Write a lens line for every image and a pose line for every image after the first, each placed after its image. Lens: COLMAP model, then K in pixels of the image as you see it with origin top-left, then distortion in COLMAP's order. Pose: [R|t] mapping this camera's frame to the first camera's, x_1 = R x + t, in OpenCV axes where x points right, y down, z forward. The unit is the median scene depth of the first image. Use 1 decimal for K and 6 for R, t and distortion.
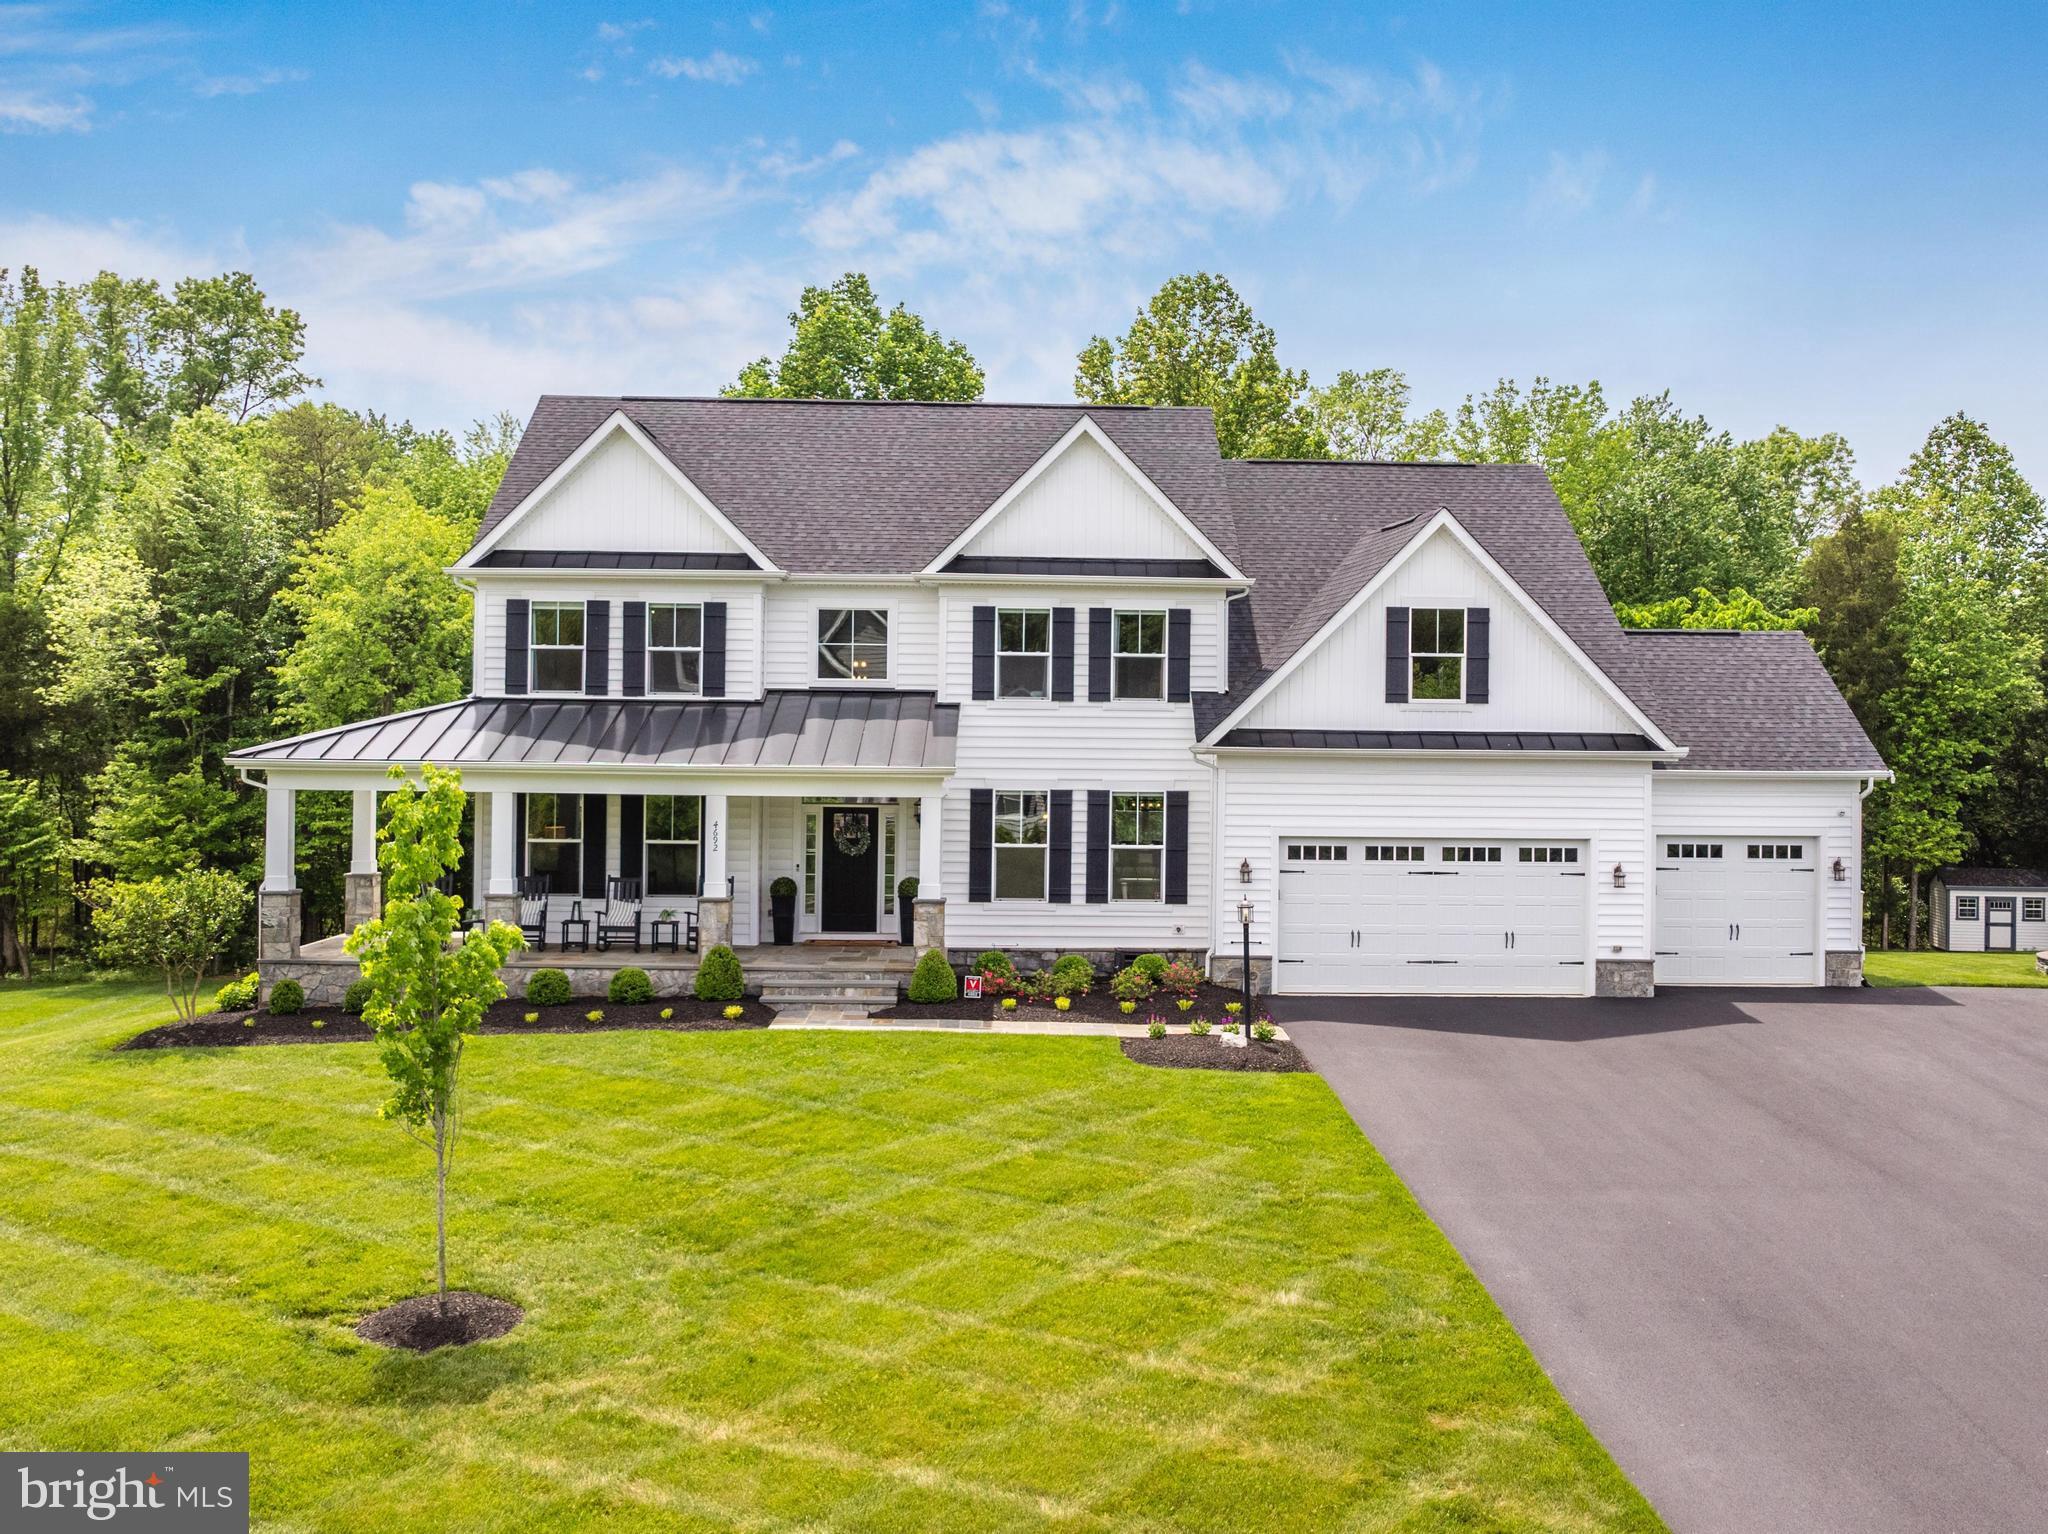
lens RADIAL K [[1625.7, 0, 1022.5], [0, 1625.7, 802.3], [0, 0, 1]] dist [-0.010344, -0.000933]
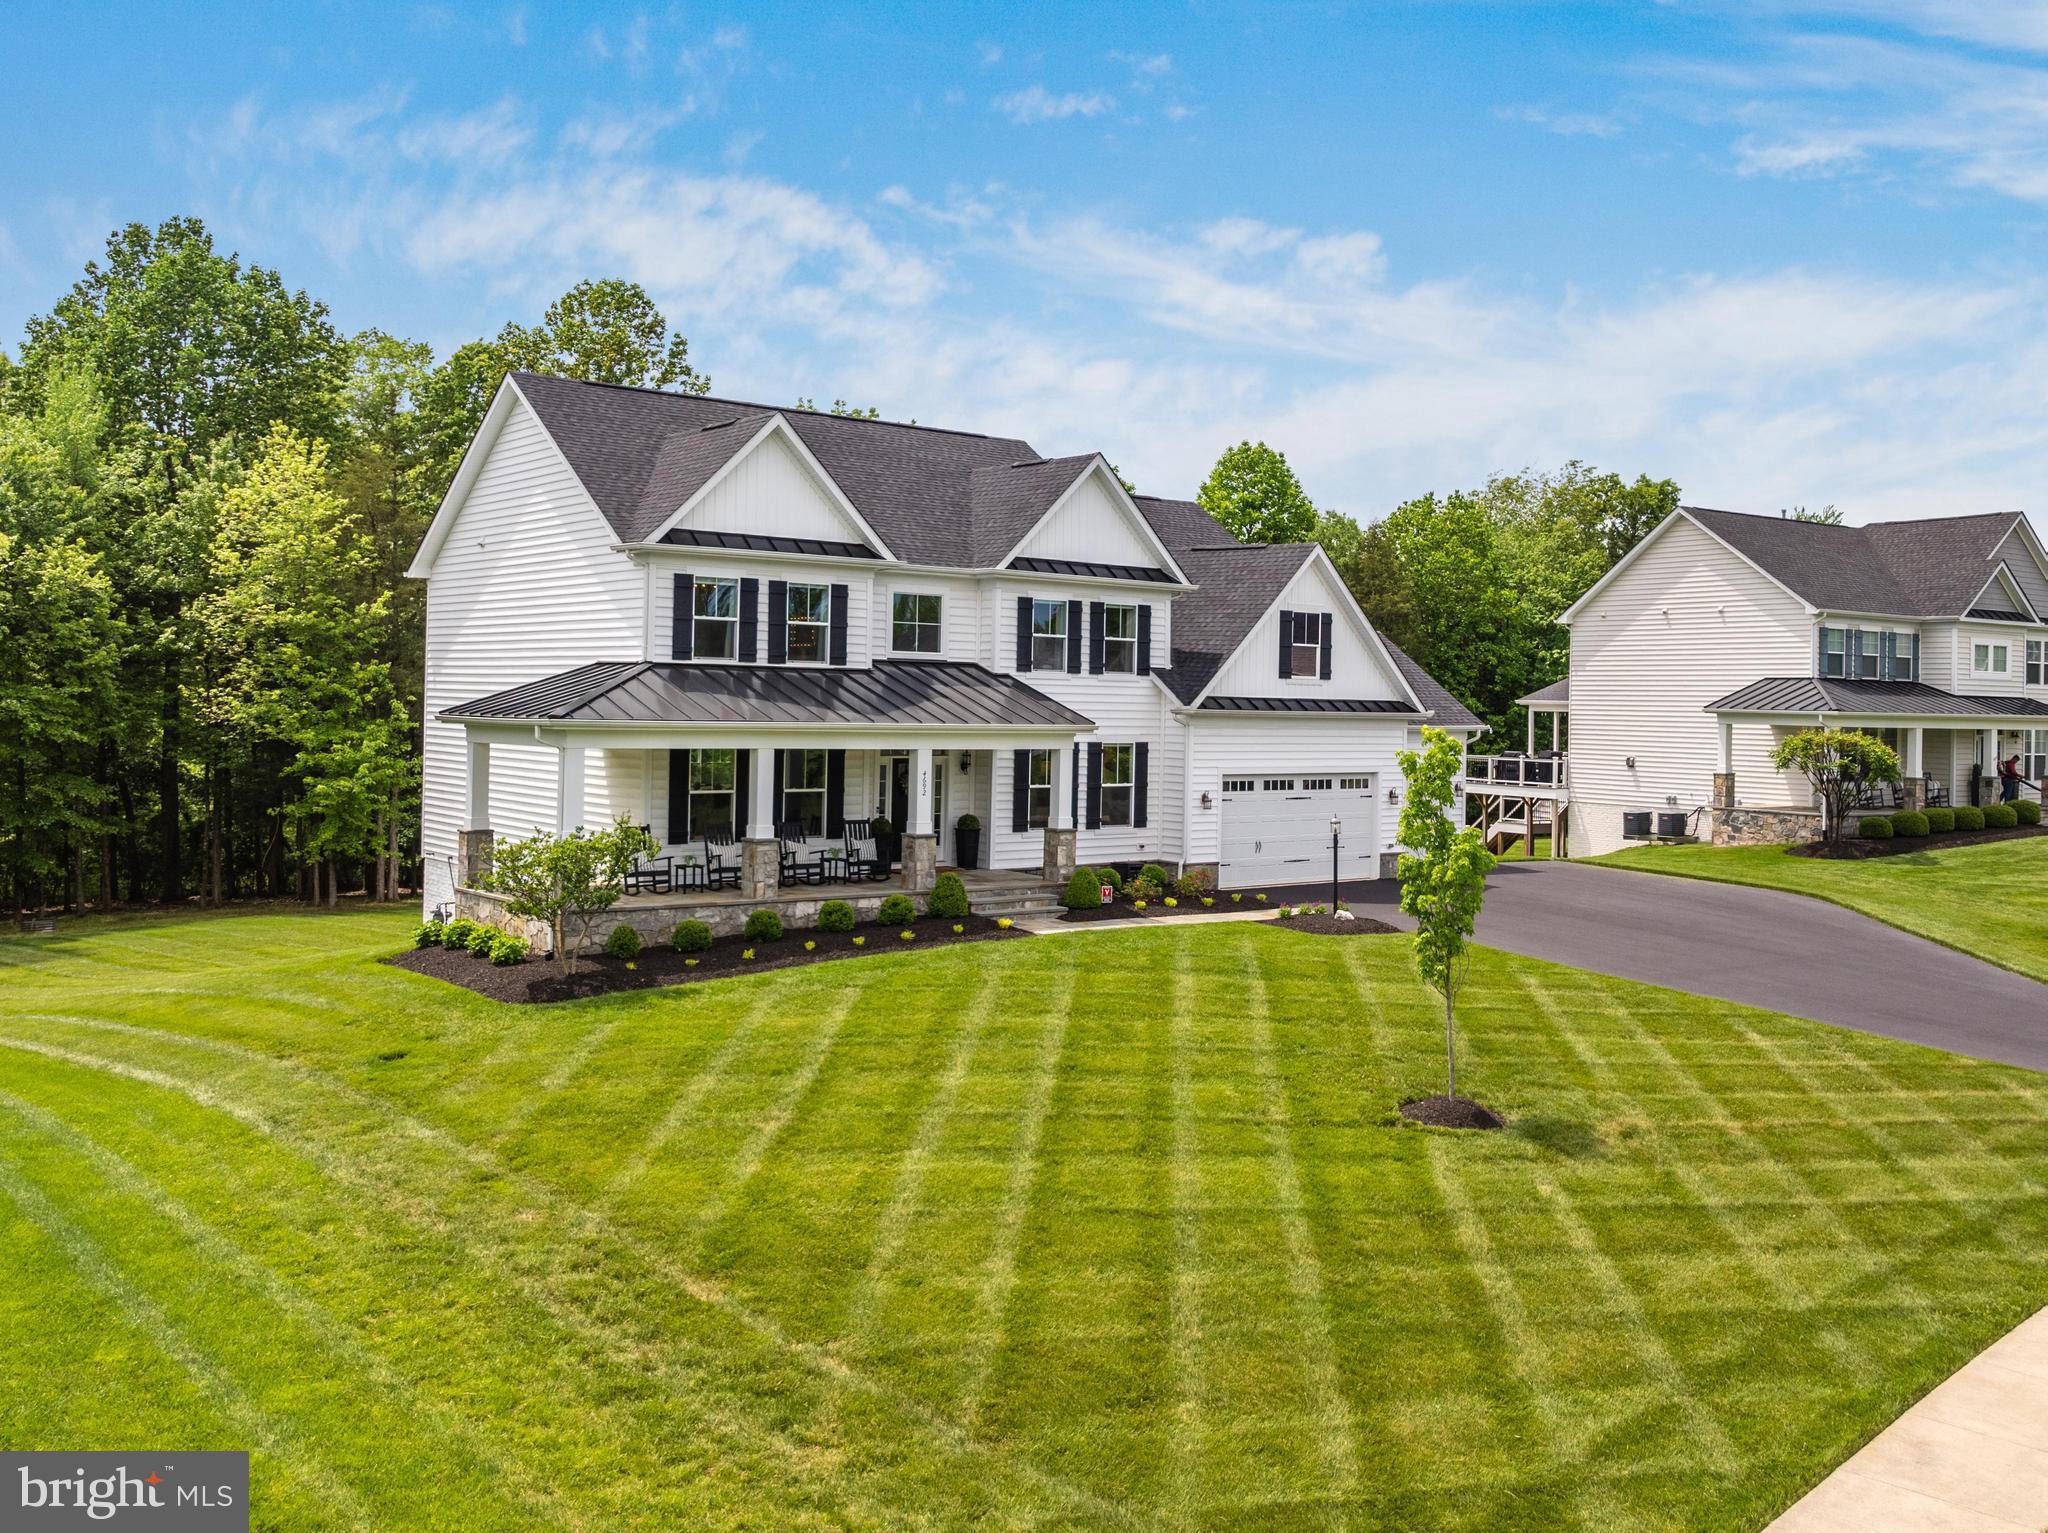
lens RADIAL K [[1526.7, 0, 1024.0], [0, 1526.7, 766.5], [0, 0, 1]] dist [-0.000415, -0.000530]
pose [[0.842453, -0.018114, 0.538465, -0.671598], [0.010771, 0.999801, 0.016781, -0.009367], [-0.538662, -0.008337, 0.842481, 0.002909]]
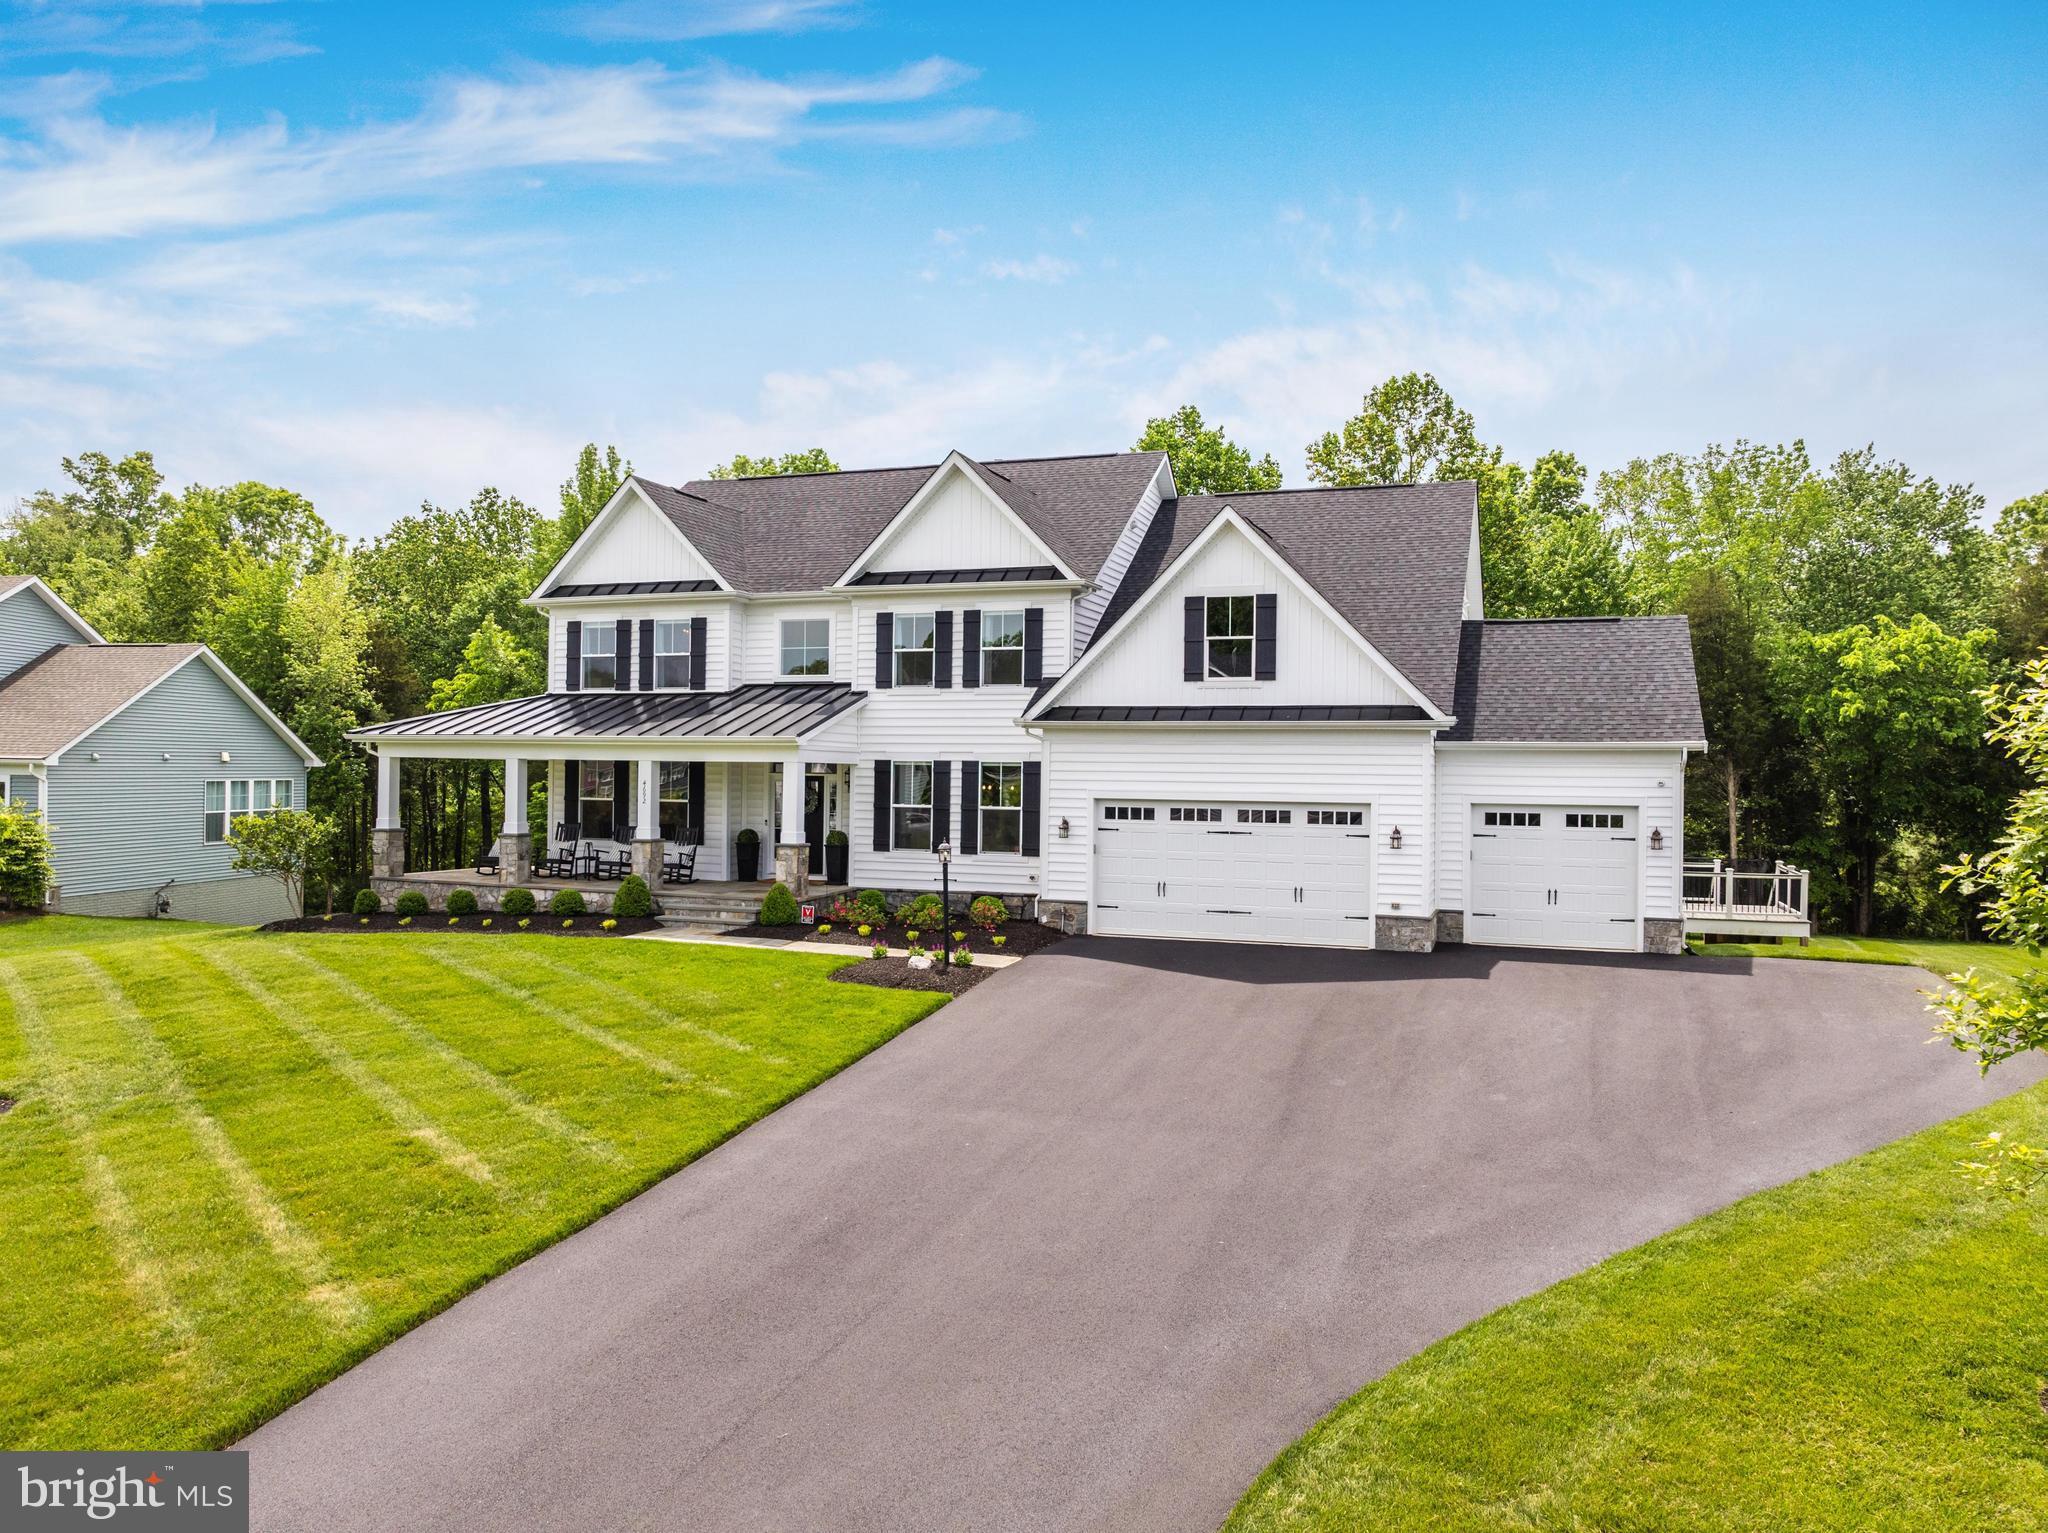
lens RADIAL K [[1526.7, 0, 1024.0], [0, 1526.7, 766.5], [0, 0, 1]] dist [-0.000415, -0.000530]
pose [[0.919008, -0.002905, -0.394228, 0.536476], [-0.002813, 0.999899, -0.013928, 0.012964], [0.394229, 0.013909, 0.918907, -0.024784]]
